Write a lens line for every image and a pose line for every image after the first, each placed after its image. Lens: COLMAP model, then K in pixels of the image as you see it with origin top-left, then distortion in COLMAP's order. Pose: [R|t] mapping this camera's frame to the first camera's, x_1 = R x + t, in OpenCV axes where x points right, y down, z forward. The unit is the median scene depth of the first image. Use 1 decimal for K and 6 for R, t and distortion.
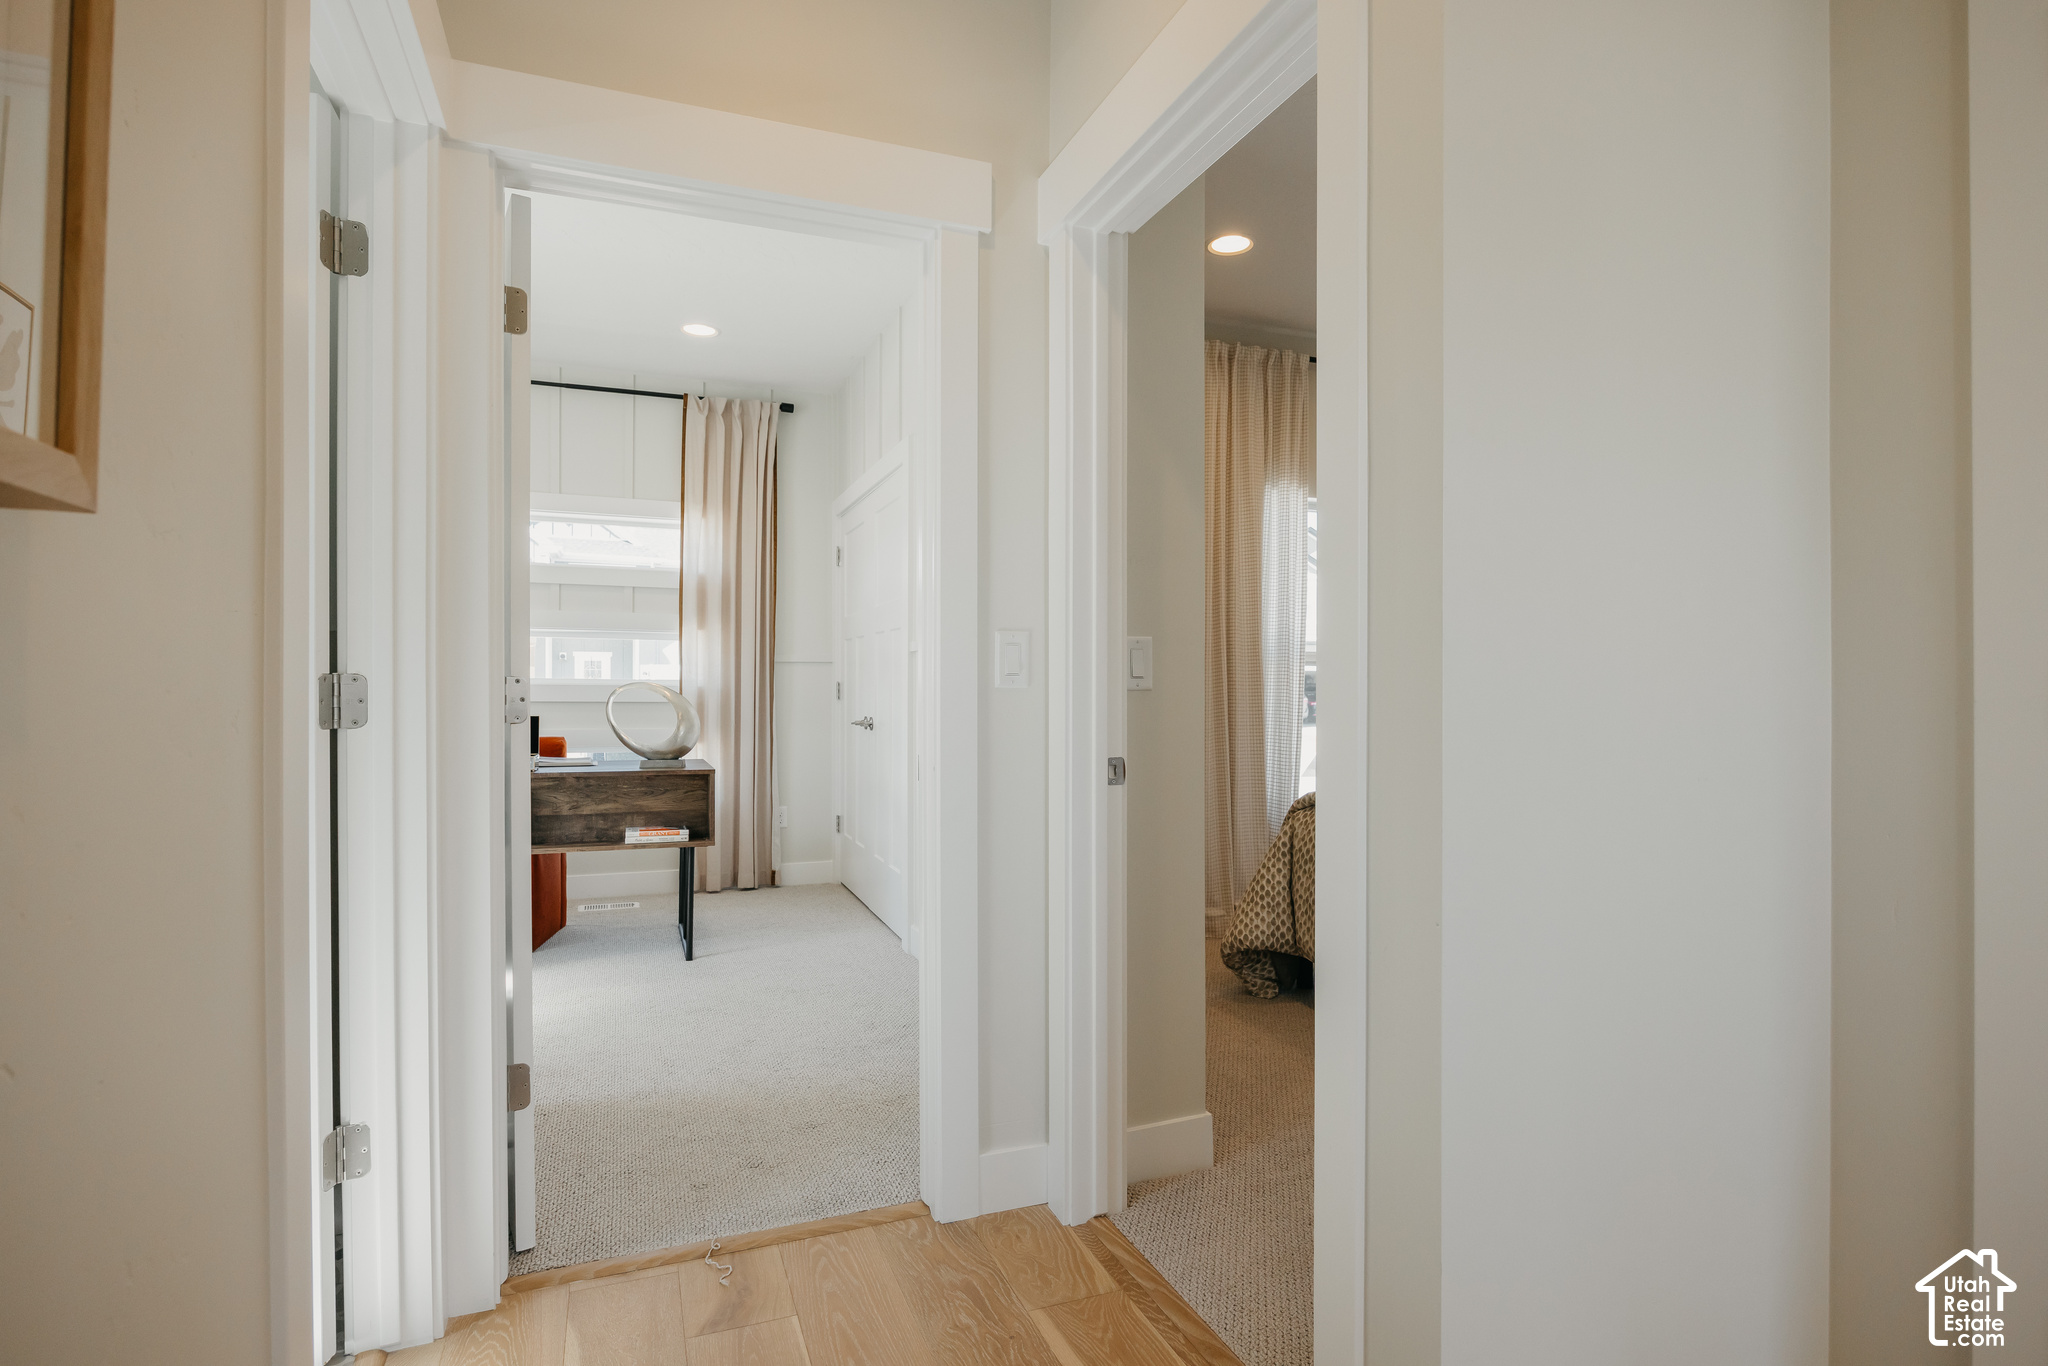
lens RADIAL K [[1054.3, 0, 1024.0], [0, 1054.3, 683.0], [0, 0, 1]] dist [-0.017812, -0.000393]
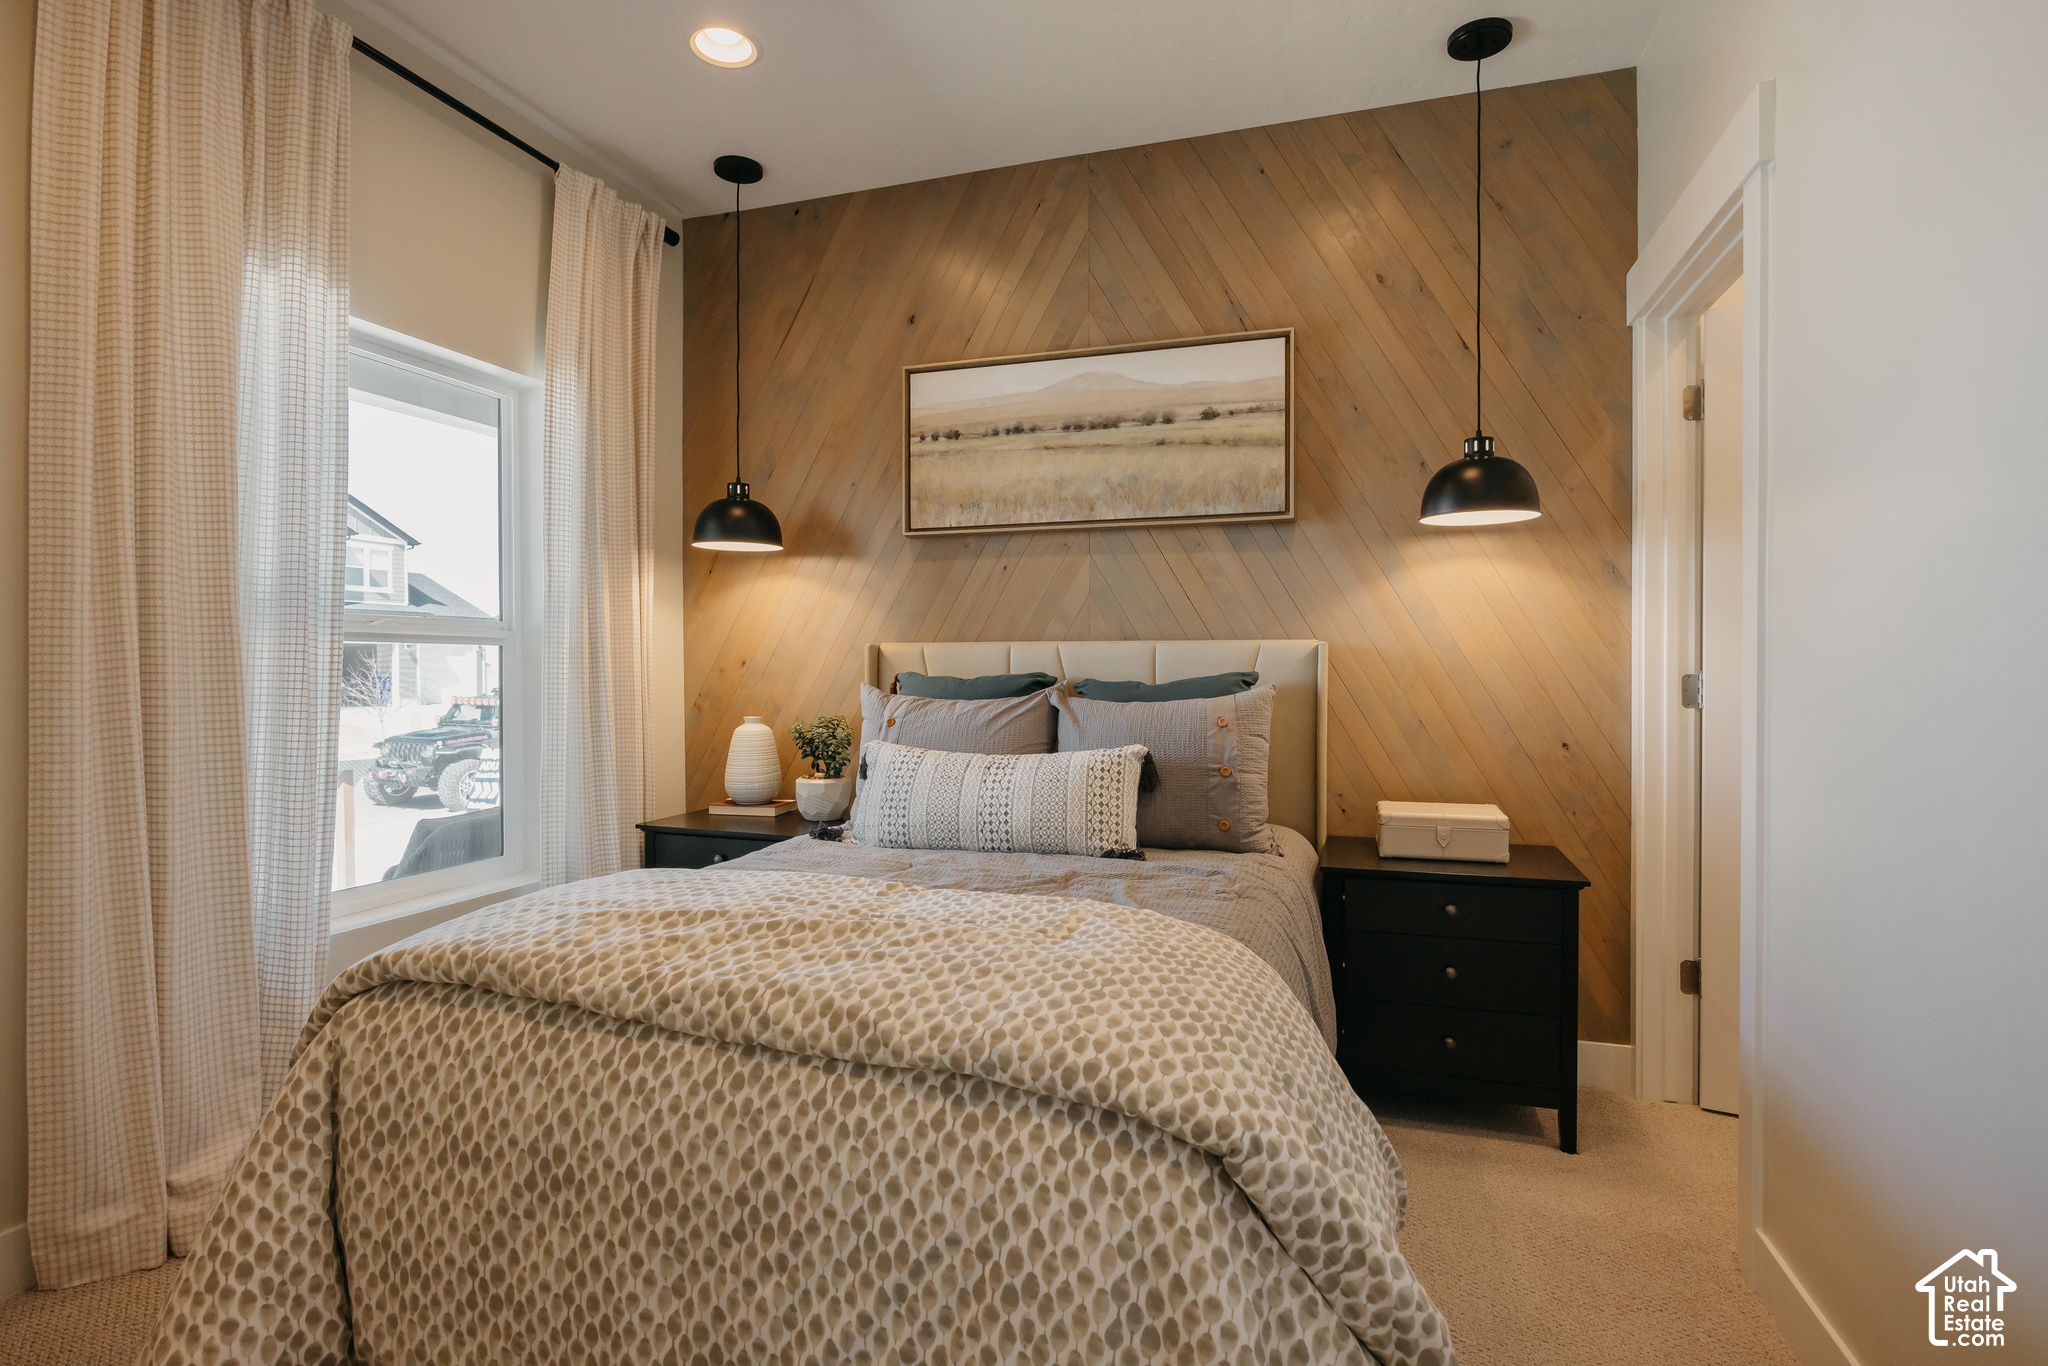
lens RADIAL K [[1023.0, 0, 1024.0], [0, 1023.0, 683.0], [0, 0, 1]] dist [-0.014778, 0.001082]
pose [[0.637183, -0.006395, 0.770686, 0.129558], [-0.001094, 0.999957, 0.009202, -0.003238], [-0.770712, -0.006706, 0.637149, 0.568867]]
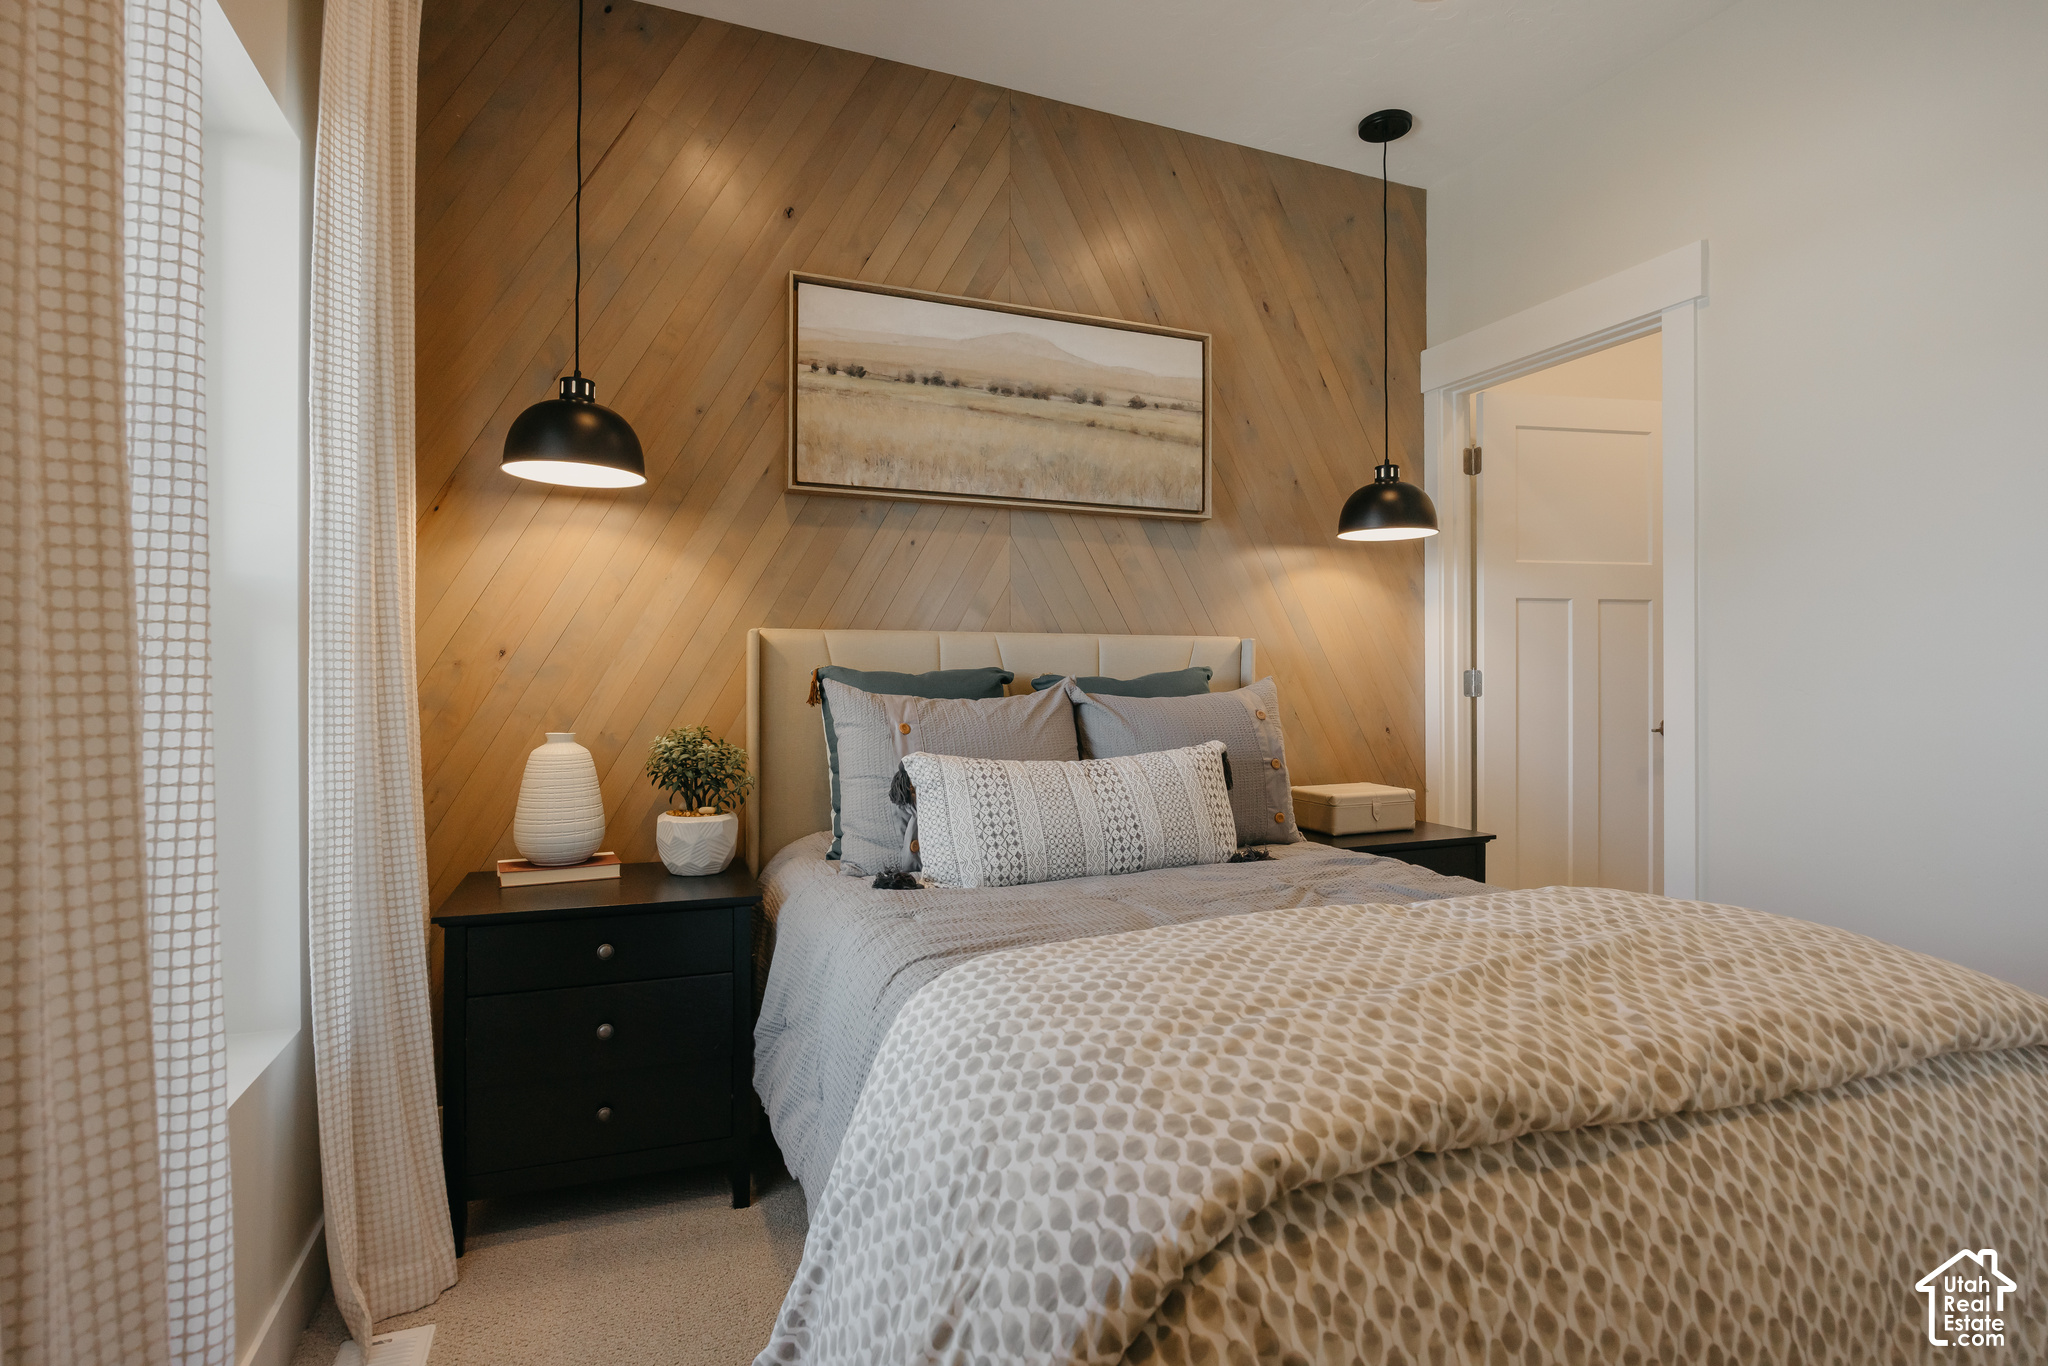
lens RADIAL K [[1023.0, 0, 1024.0], [0, 1023.0, 683.0], [0, 0, 1]] dist [-0.014778, 0.001082]
pose [[-0.028291, 0.005120, 0.999587, 0.064417], [0.005219, 0.999974, -0.004974, 0.010288], [-0.999586, 0.005076, -0.028317, 1.079633]]
